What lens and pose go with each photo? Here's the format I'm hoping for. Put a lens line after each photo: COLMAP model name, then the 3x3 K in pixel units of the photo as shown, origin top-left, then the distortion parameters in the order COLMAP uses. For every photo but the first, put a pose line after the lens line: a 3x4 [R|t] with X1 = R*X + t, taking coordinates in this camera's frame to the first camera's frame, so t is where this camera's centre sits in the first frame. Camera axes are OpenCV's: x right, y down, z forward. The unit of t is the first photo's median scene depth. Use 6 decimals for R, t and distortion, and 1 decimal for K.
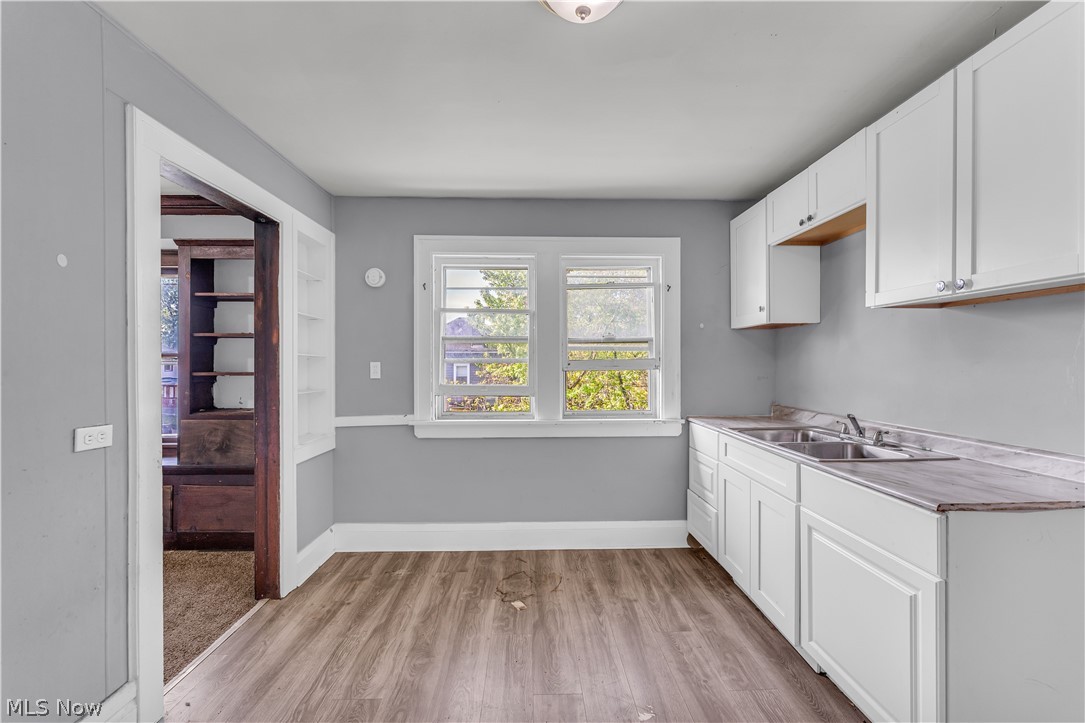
lens RADIAL K [[440.5, 0, 542.5], [0, 440.5, 361.5], [0, 0, 1]] dist [-0.000466, -0.000970]
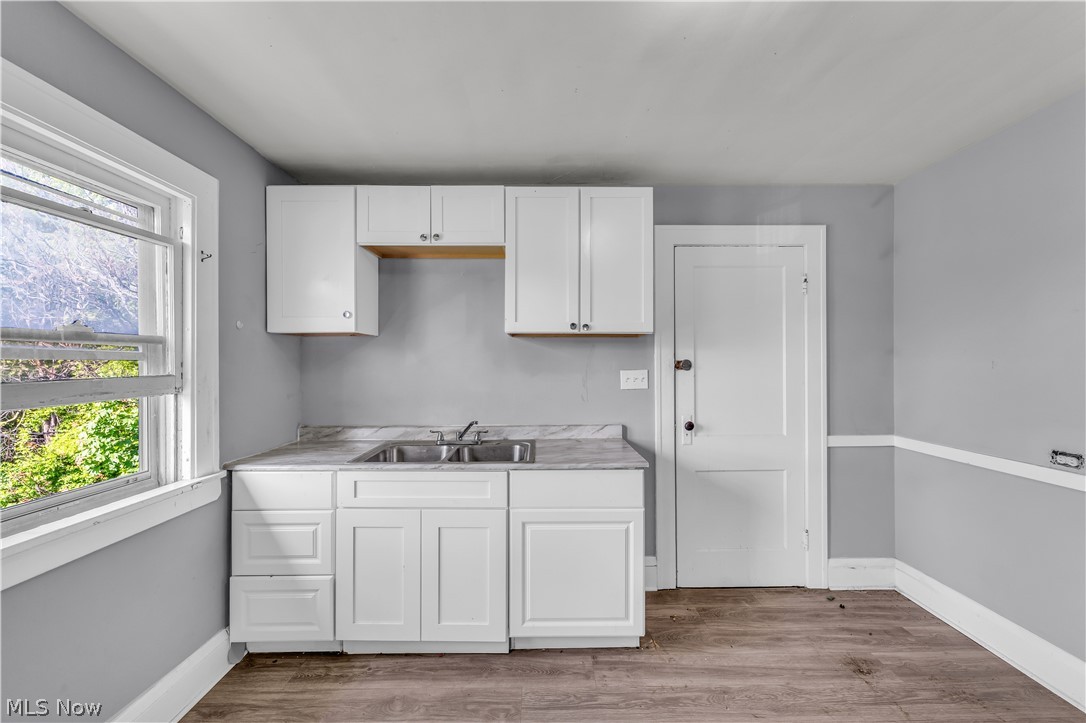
lens RADIAL K [[441.6, 0, 543.0], [0, 441.6, 361.5], [0, 0, 1]] dist [-0.000639, -0.000337]
pose [[0.020652, 0.004214, 0.999778, -0.354292], [0.002763, 0.999987, -0.004272, -0.024394], [-0.999783, 0.002851, 0.020640, 0.616376]]
